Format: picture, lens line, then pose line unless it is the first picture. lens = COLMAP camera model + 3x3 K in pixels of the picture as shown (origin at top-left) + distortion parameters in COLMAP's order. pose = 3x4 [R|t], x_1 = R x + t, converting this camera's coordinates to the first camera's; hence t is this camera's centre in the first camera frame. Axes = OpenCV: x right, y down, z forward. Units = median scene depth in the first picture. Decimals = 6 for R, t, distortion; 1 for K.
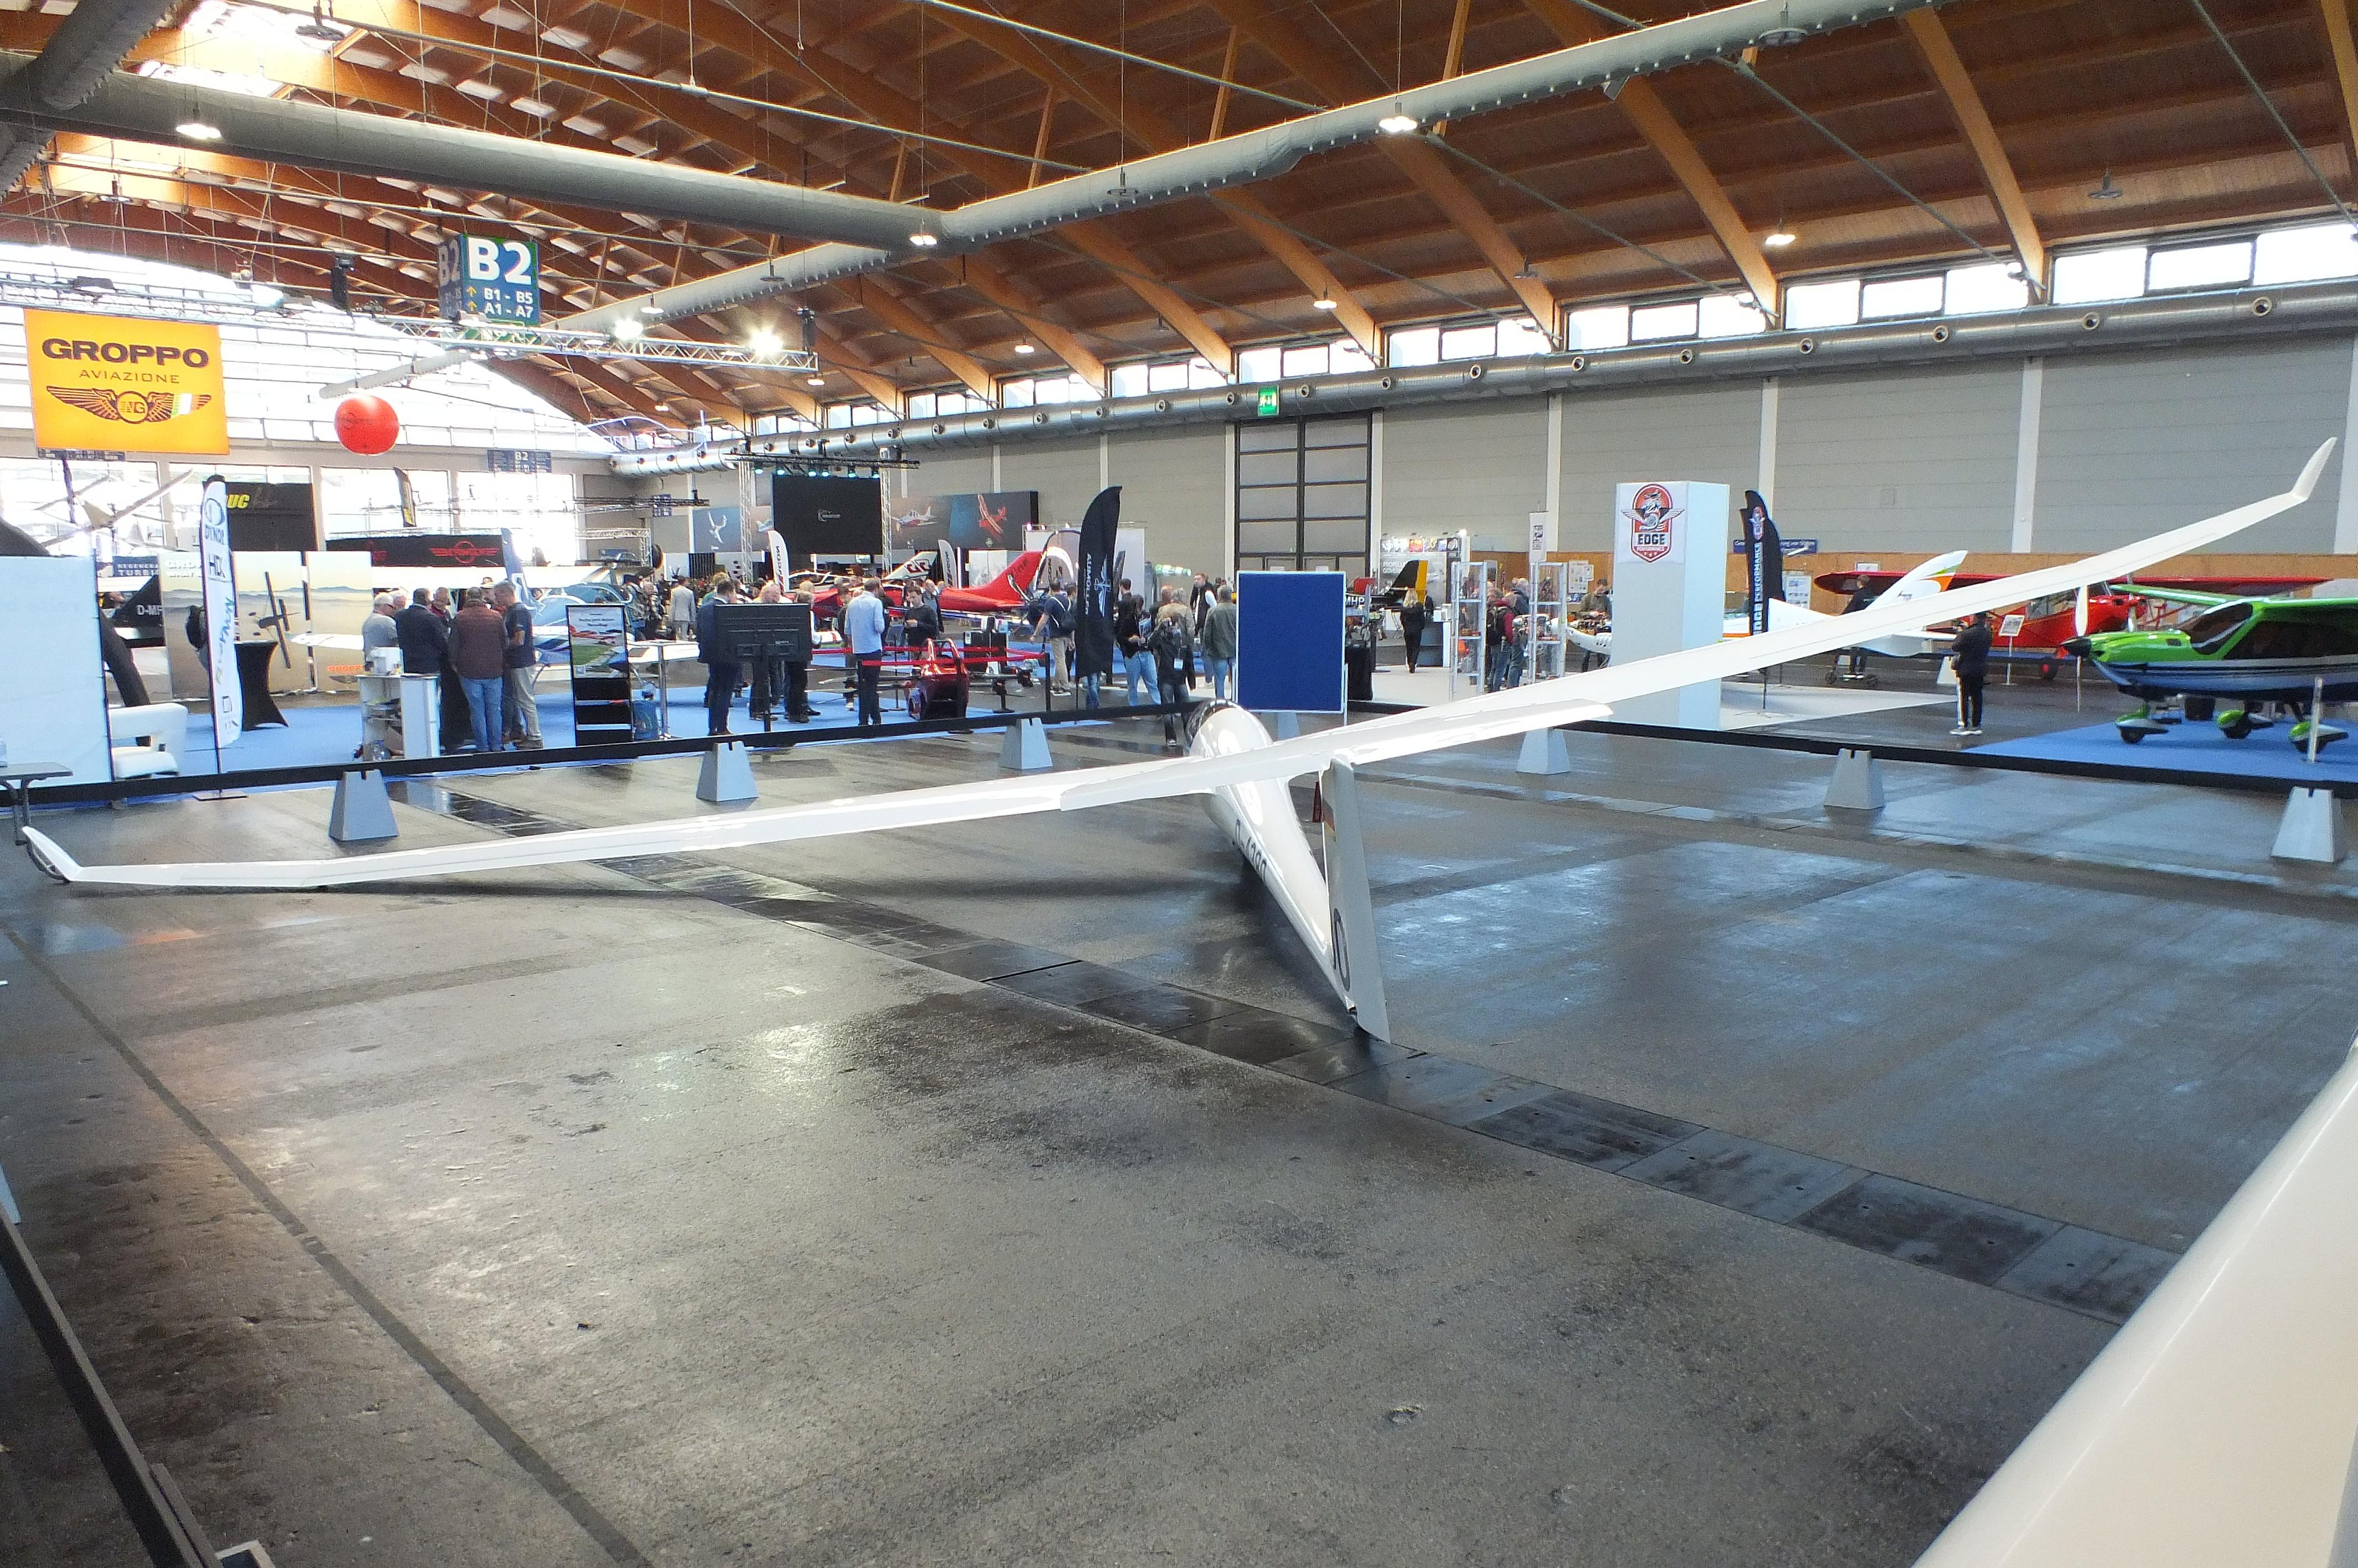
lens RADIAL K [[1662.9, 0, 1179.0], [0, 1662.9, 784.0], [0, 0, 1]] dist [-0.007533, -0.003935]
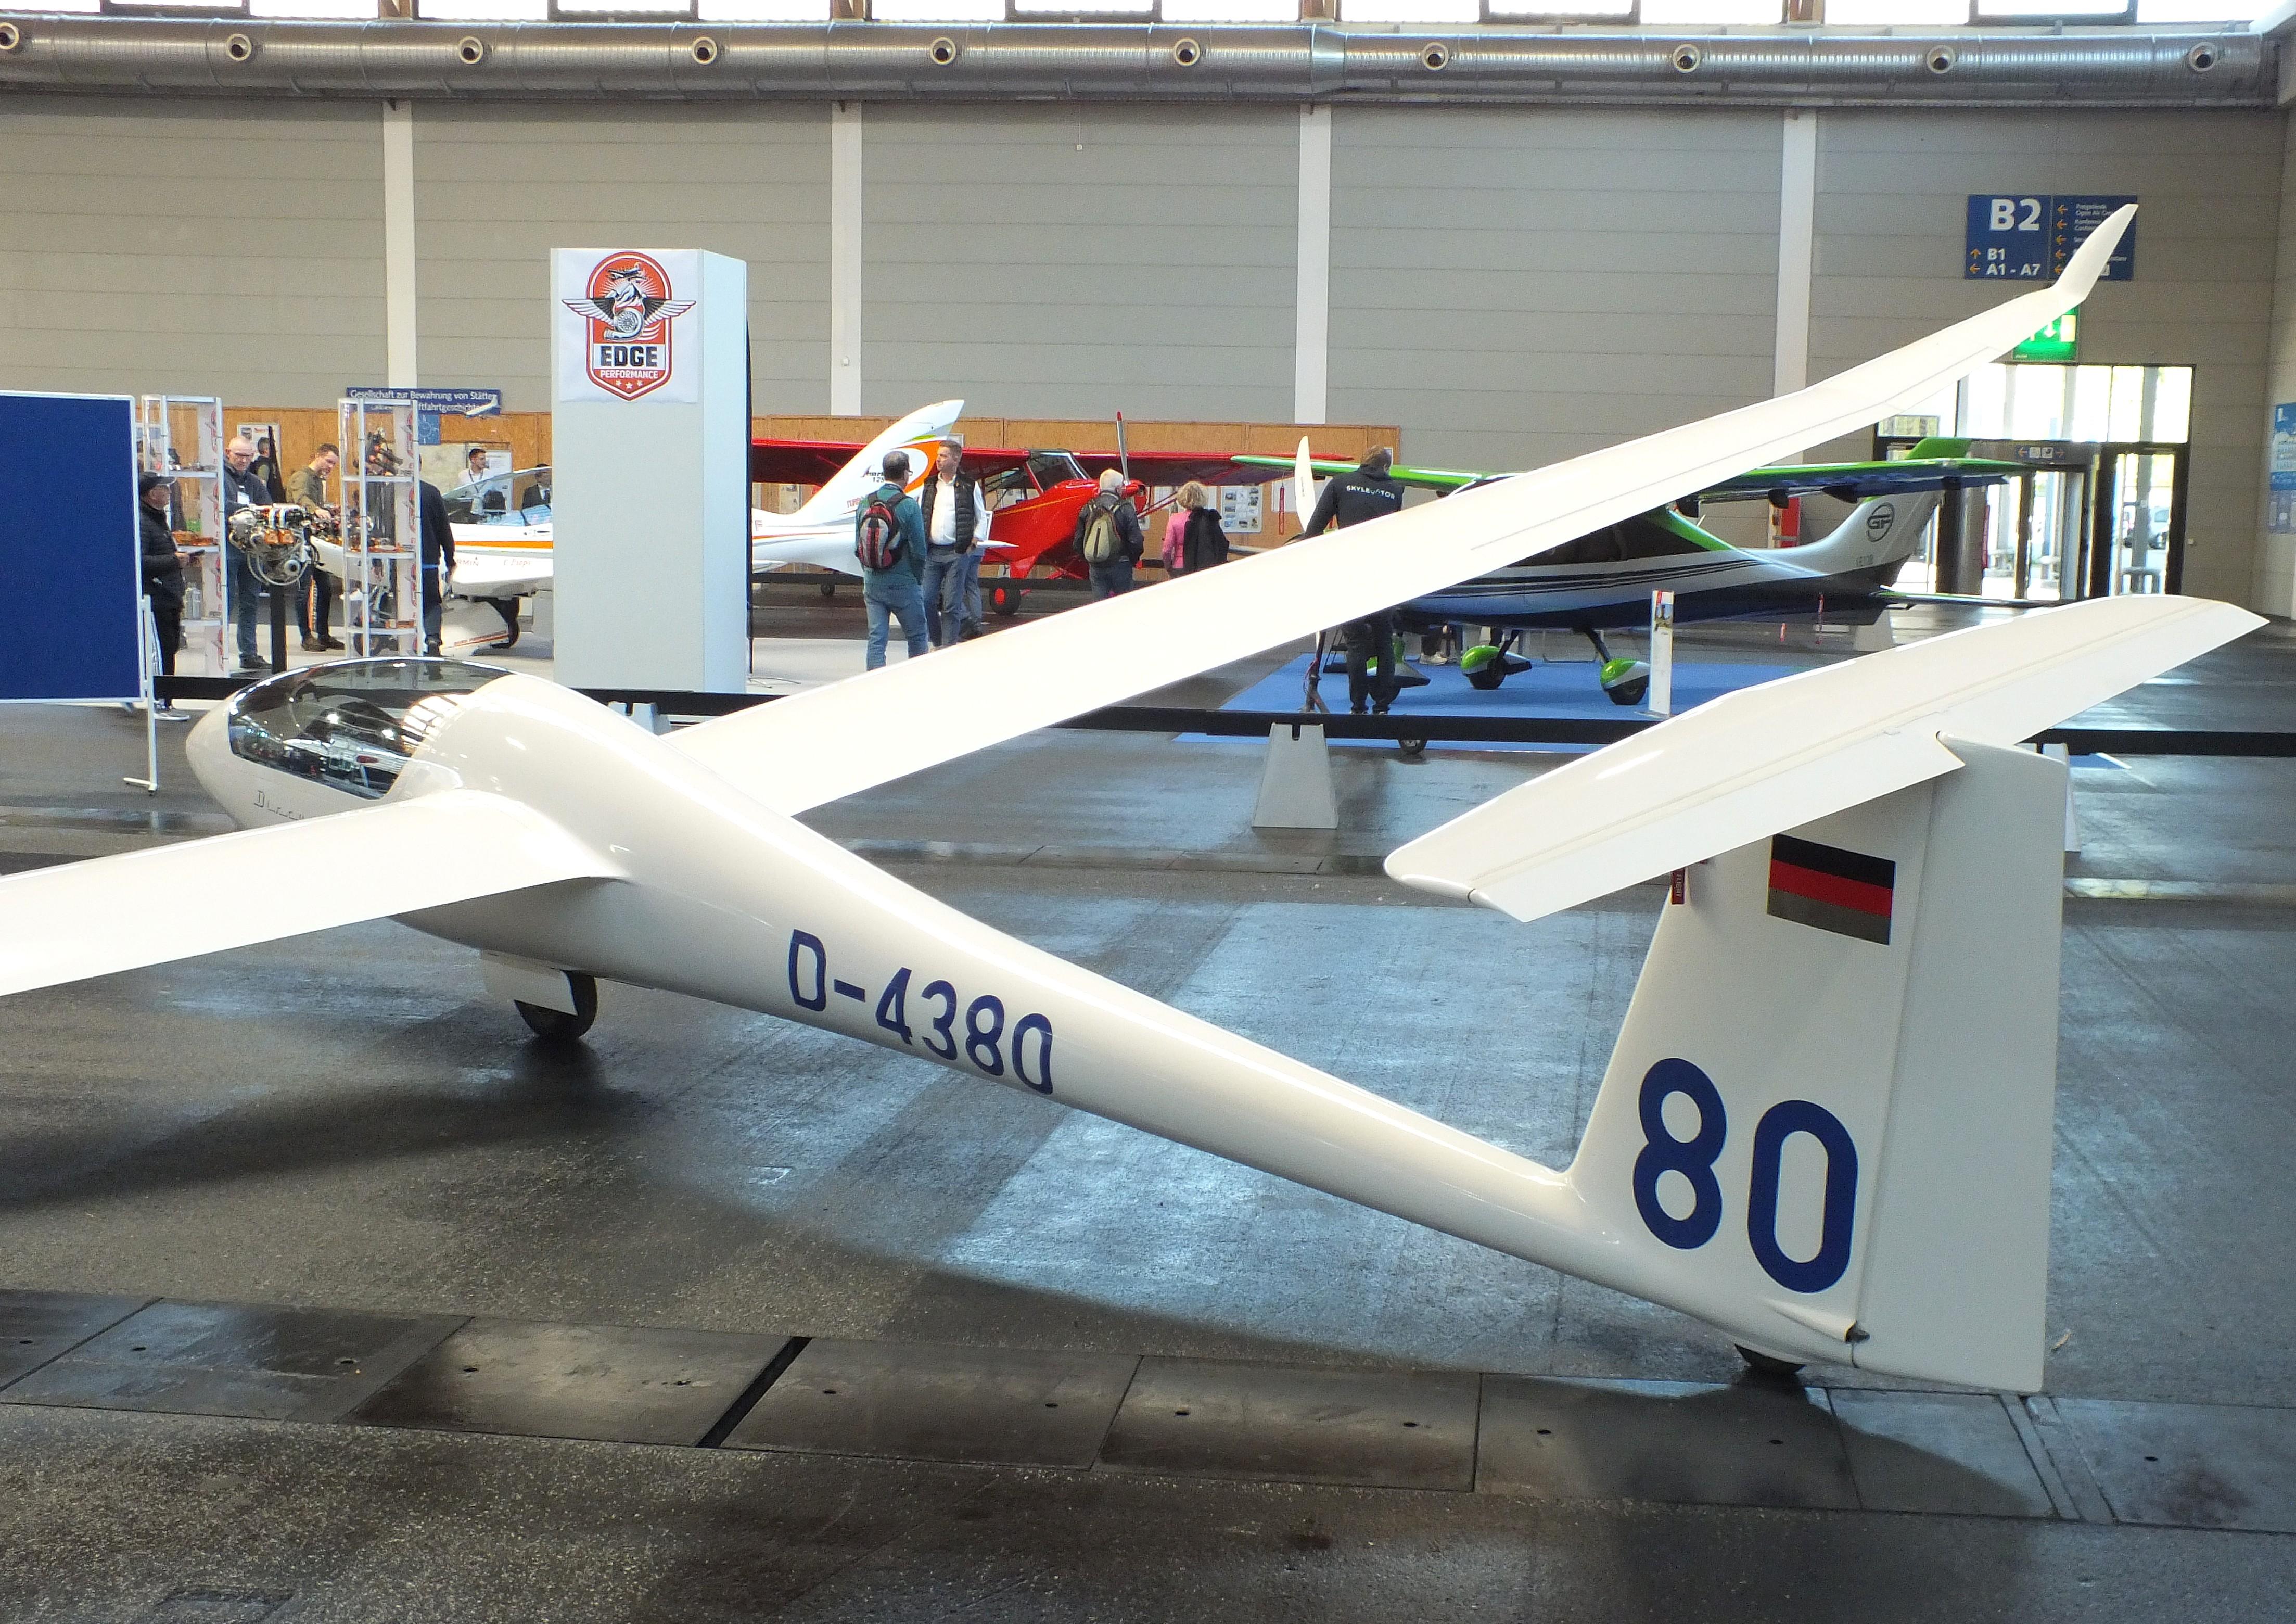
lens RADIAL K [[2900.7, 0, 1148.0], [0, 2900.7, 812.0], [0, 0, 1]] dist [-0.188567, 0.797631]
pose [[0.777834, -0.062594, 0.625345, -0.167703], [0.065129, 0.997699, 0.018854, -0.008700], [-0.625086, 0.026063, 0.780121, 0.181998]]
